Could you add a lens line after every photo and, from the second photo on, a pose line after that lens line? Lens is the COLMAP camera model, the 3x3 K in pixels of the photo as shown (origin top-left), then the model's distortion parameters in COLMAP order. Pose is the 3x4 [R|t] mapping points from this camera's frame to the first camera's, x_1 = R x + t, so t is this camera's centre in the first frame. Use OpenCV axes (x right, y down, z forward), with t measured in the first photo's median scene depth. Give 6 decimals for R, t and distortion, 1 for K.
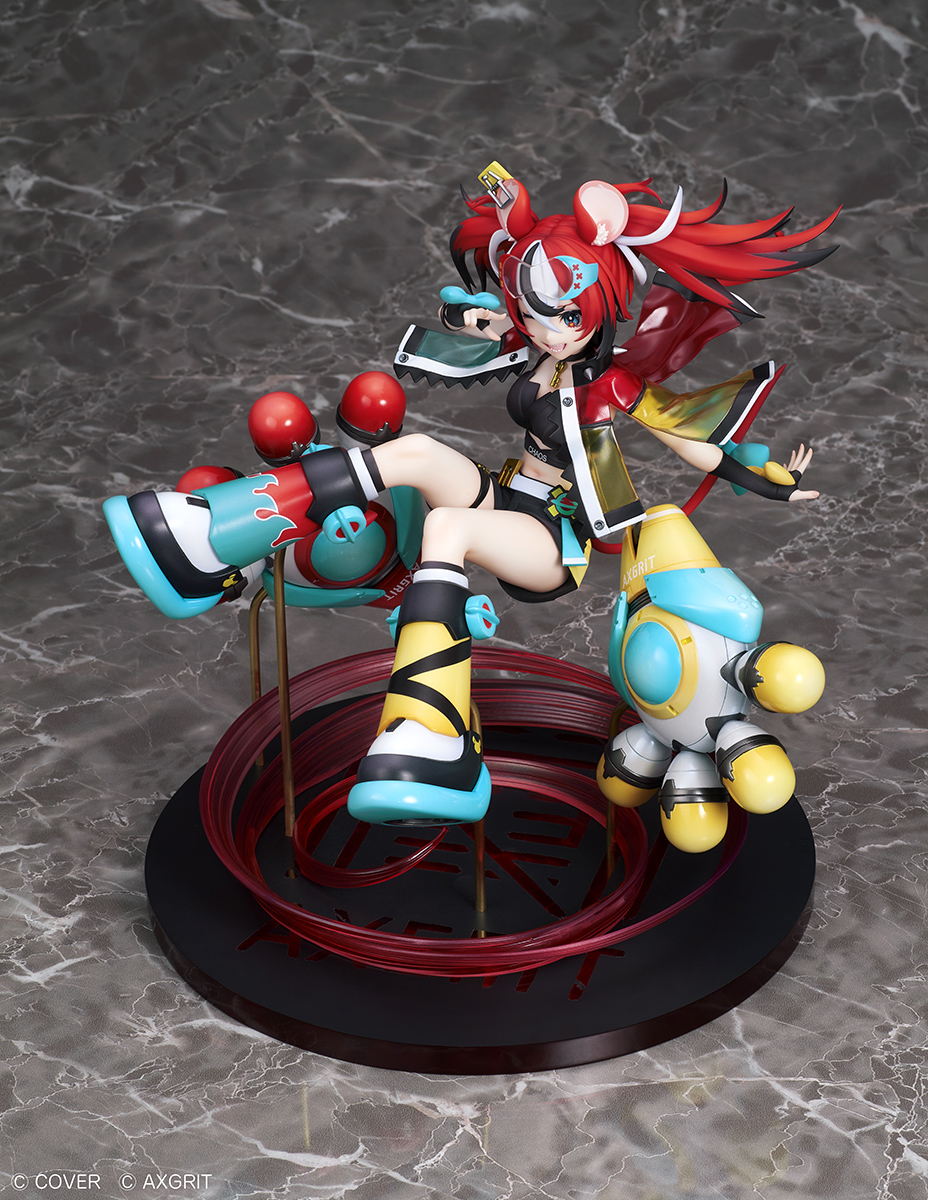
lens RADIAL K [[3848.0, 0, 462.9], [0, 3848.0, 573.3], [0, 0, 1]] dist [0.190915, -2.769127]
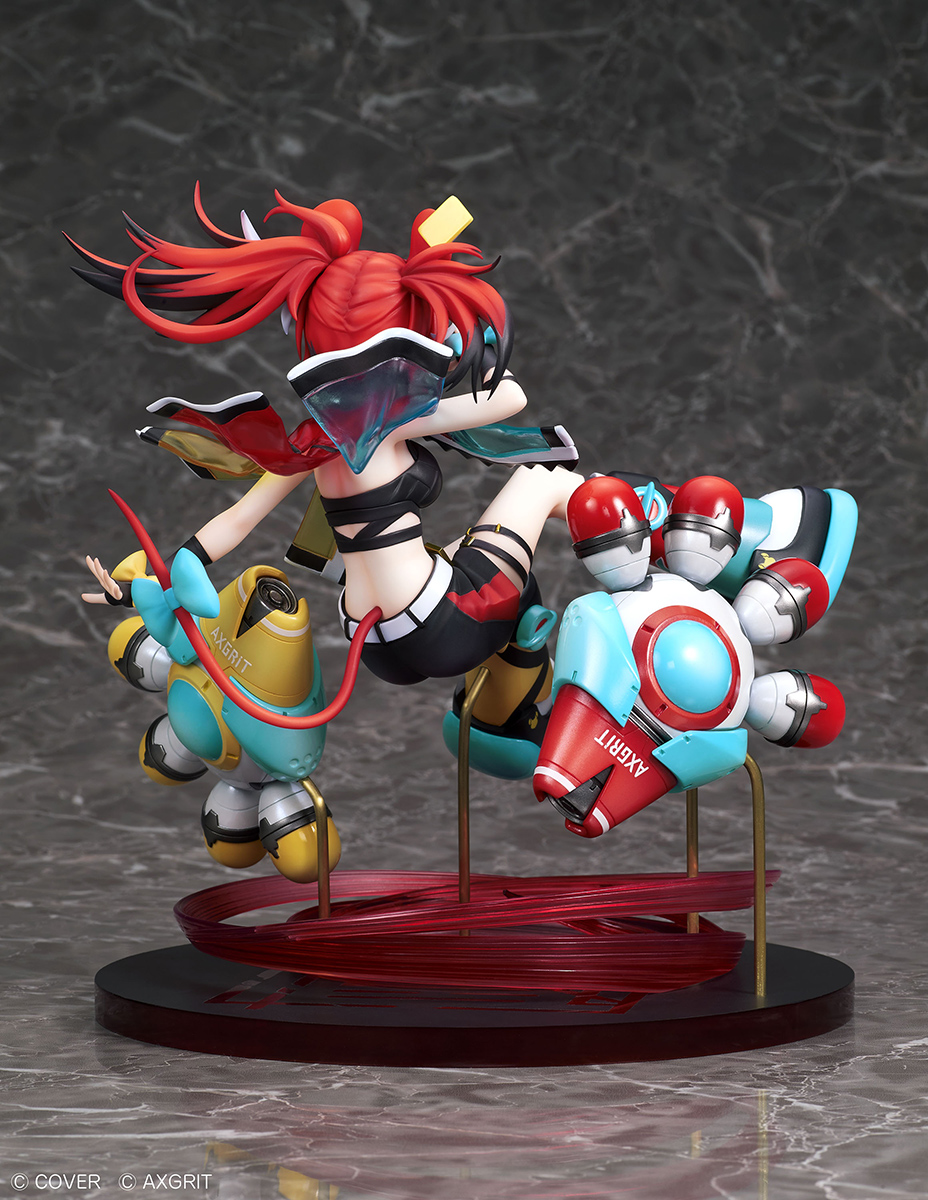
lens RADIAL K [[3863.8, 0, 464.0], [0, 3863.8, 600.0], [0, 0, 1]] dist [0.172964, -2.534255]
pose [[0.999444, 0.012621, 0.030865, 0.010956], [0.001889, 0.902694, -0.430278, 0.291023], [-0.033292, 0.430097, 0.902168, 0.138774]]
